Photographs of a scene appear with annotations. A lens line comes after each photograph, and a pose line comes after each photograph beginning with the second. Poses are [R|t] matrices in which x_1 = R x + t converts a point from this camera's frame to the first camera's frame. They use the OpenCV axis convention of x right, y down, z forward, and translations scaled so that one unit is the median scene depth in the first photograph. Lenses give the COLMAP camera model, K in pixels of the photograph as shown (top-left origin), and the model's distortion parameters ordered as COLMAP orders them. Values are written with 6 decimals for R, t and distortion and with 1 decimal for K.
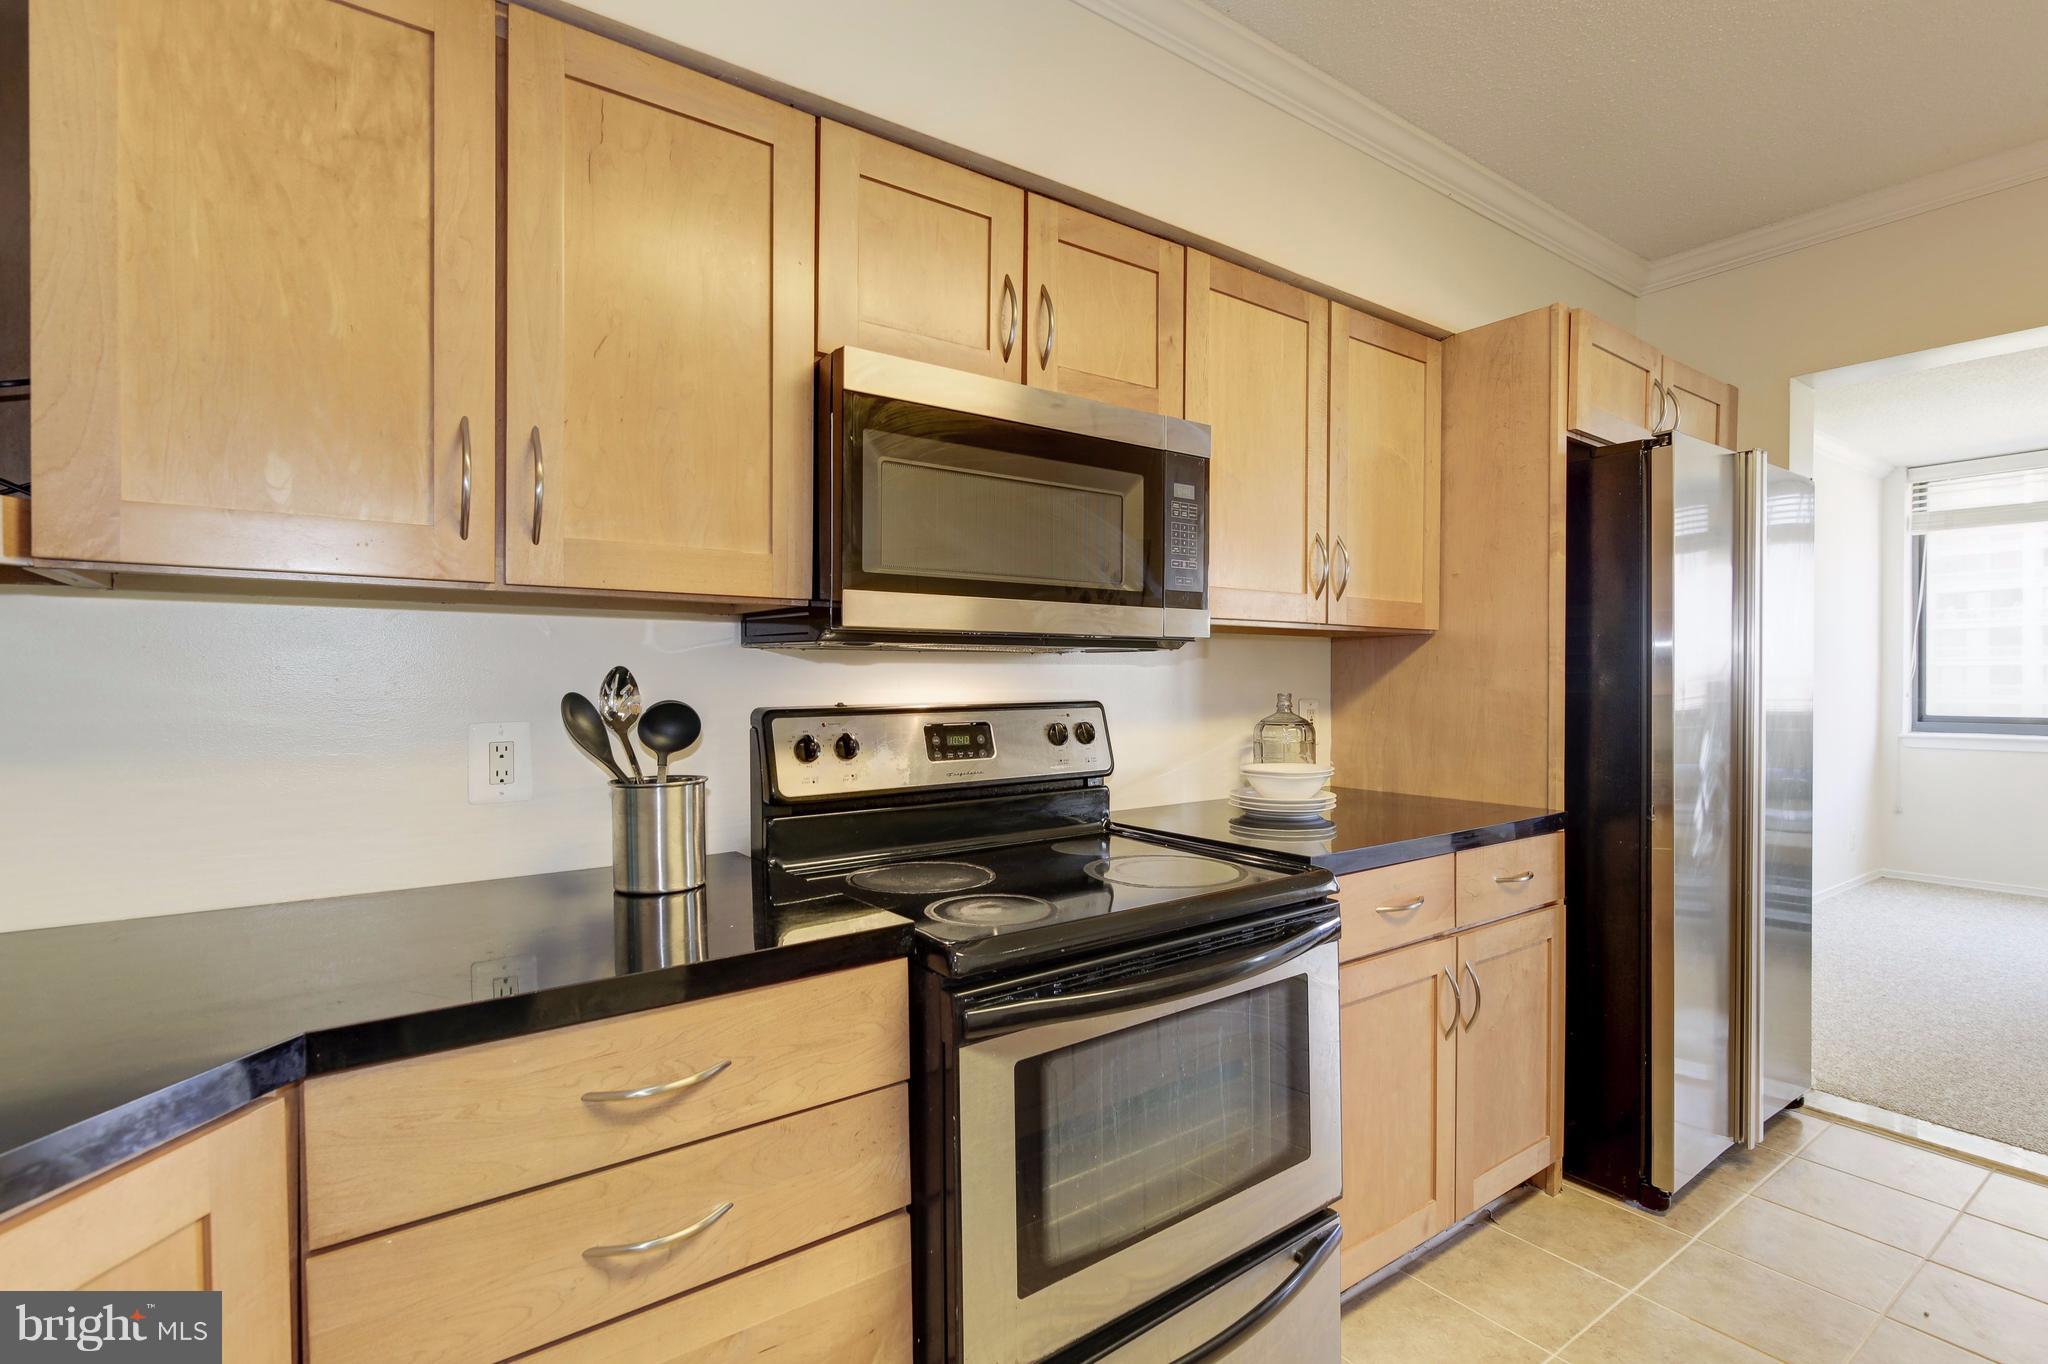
lens RADIAL K [[924.5, 0, 1021.2], [0, 924.5, 686.0], [0, 0, 1]] dist [-0.003068, -0.000165]
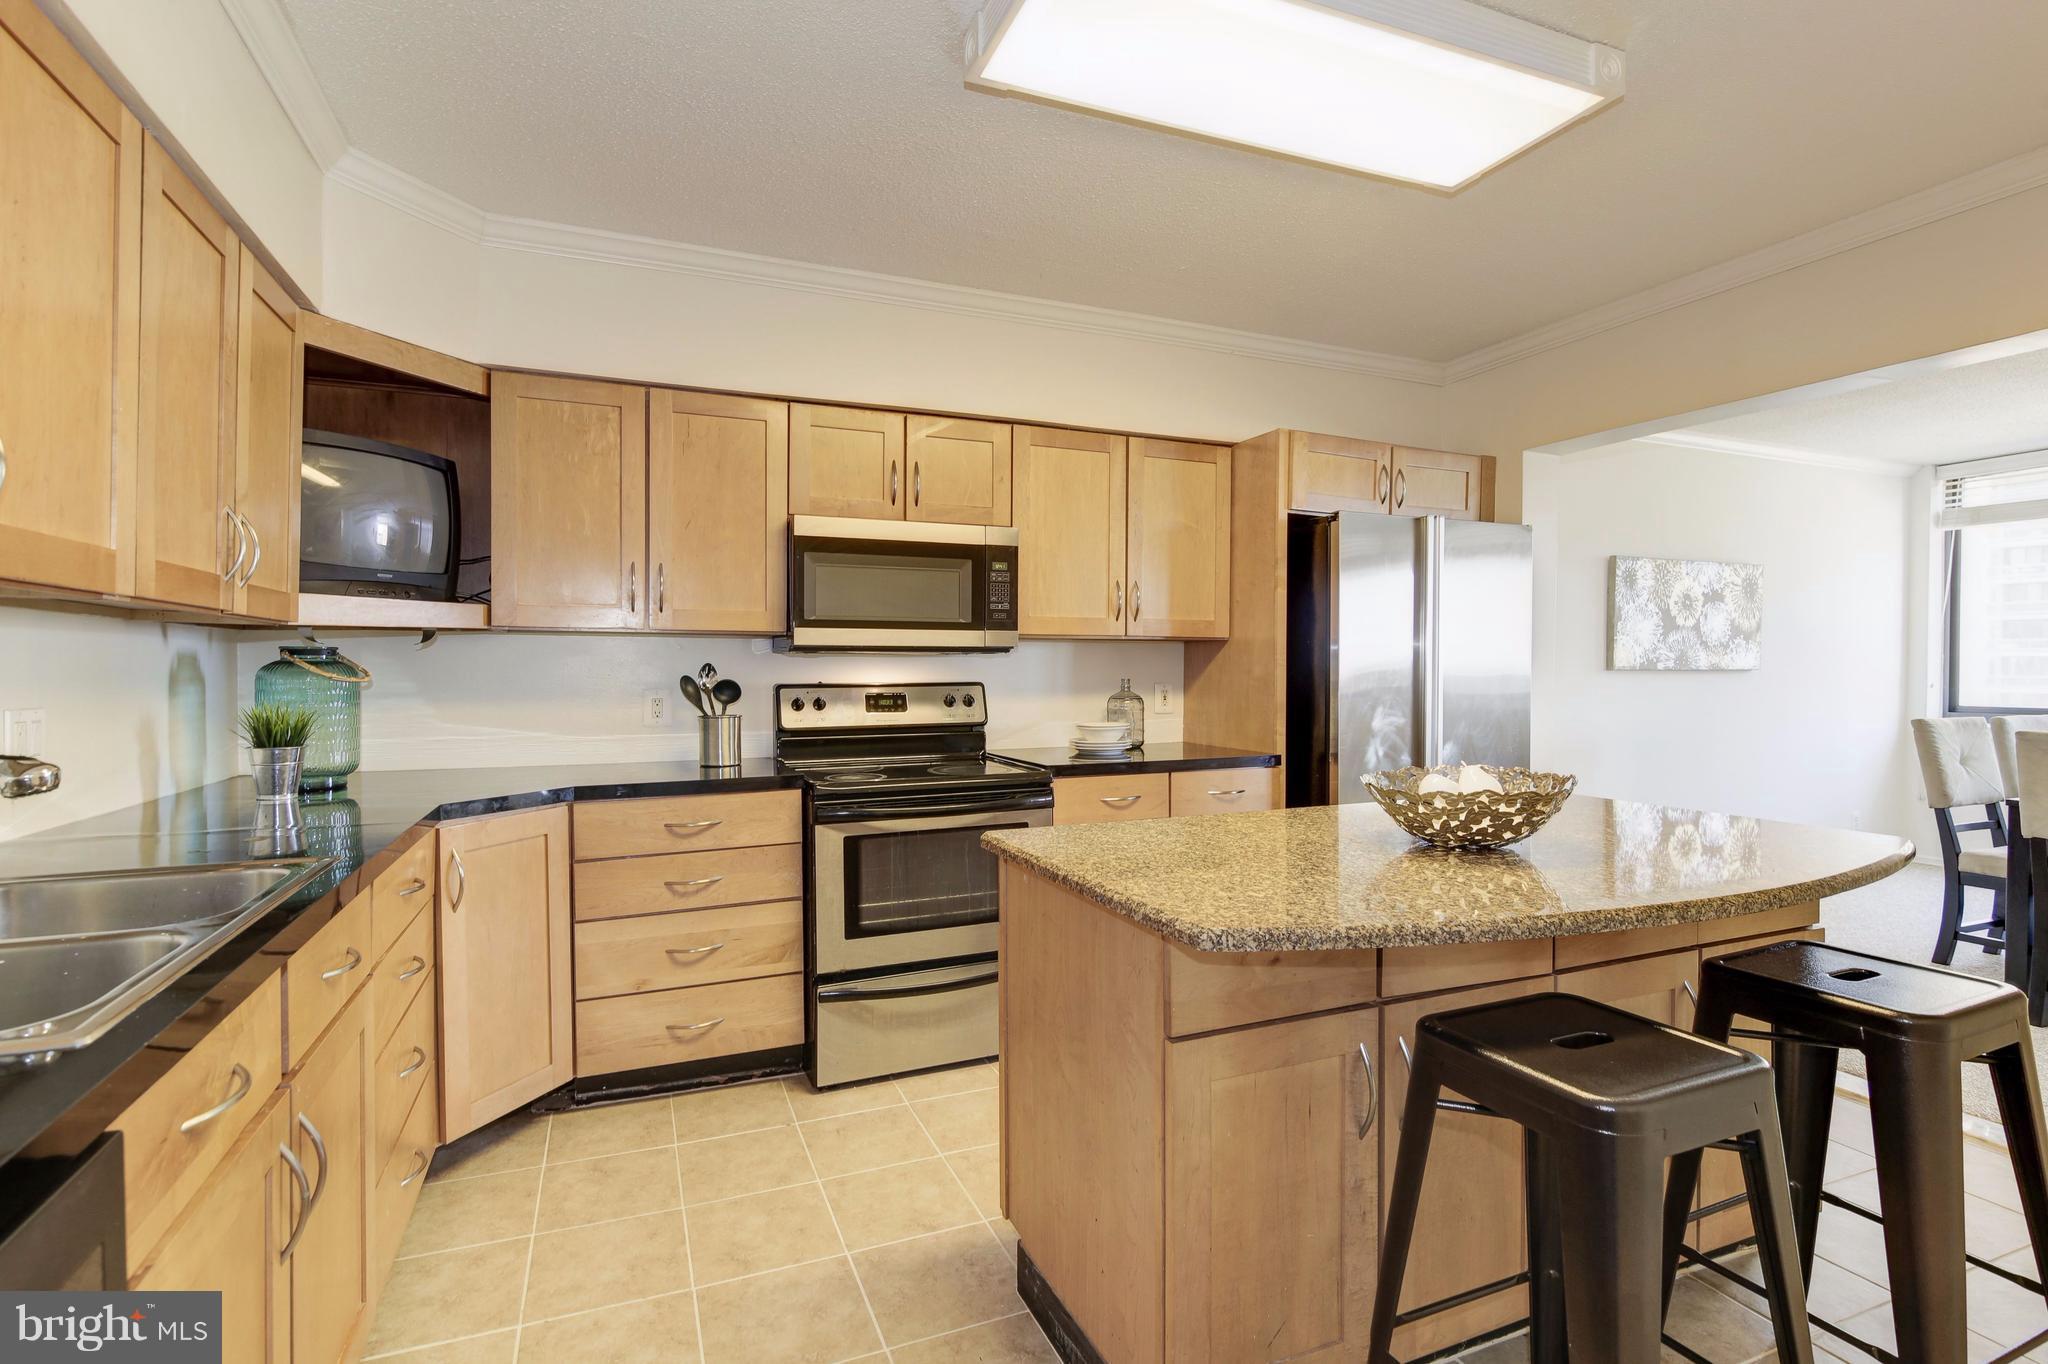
lens RADIAL K [[946.5, 0, 1024.0], [0, 946.5, 682.0], [0, 0, 1]] dist [-0.003927, -0.000755]
pose [[0.974930, 0.006688, -0.222411, 0.631243], [-0.004630, 0.999942, 0.009774, -0.001466], [0.222463, -0.008499, 0.974904, -0.791187]]
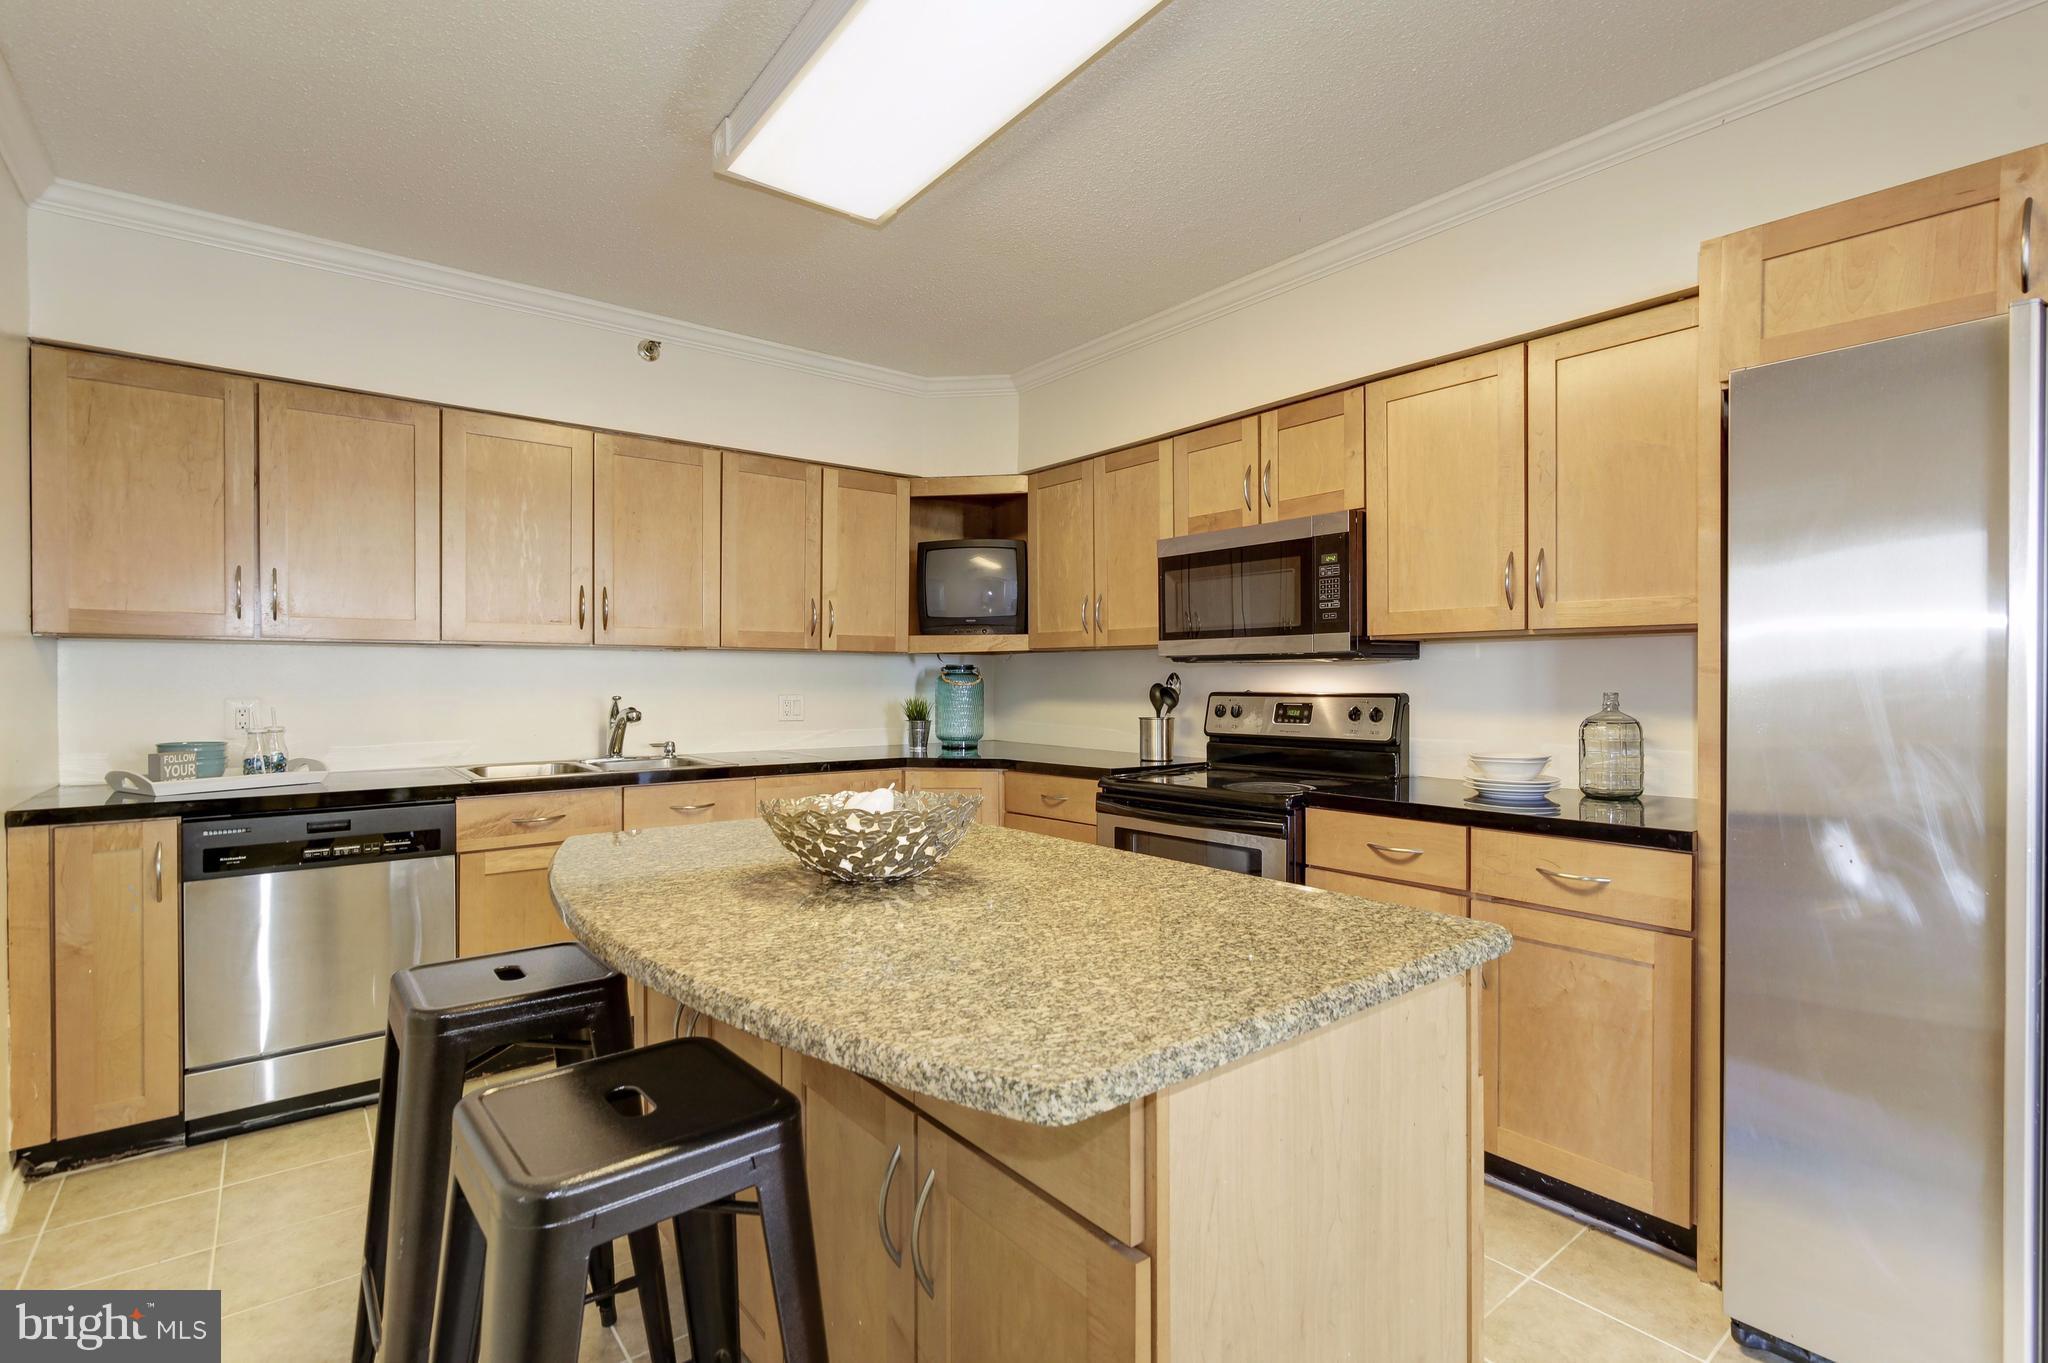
lens RADIAL K [[946.5, 0, 1024.0], [0, 946.5, 681.5], [0, 0, 1]] dist [-0.003927, -0.000755]
pose [[0.058067, 0.002087, -0.998310, 1.734669], [-0.011846, 0.999929, 0.001401, 0.002653], [0.998242, 0.011745, 0.058088, 0.388915]]
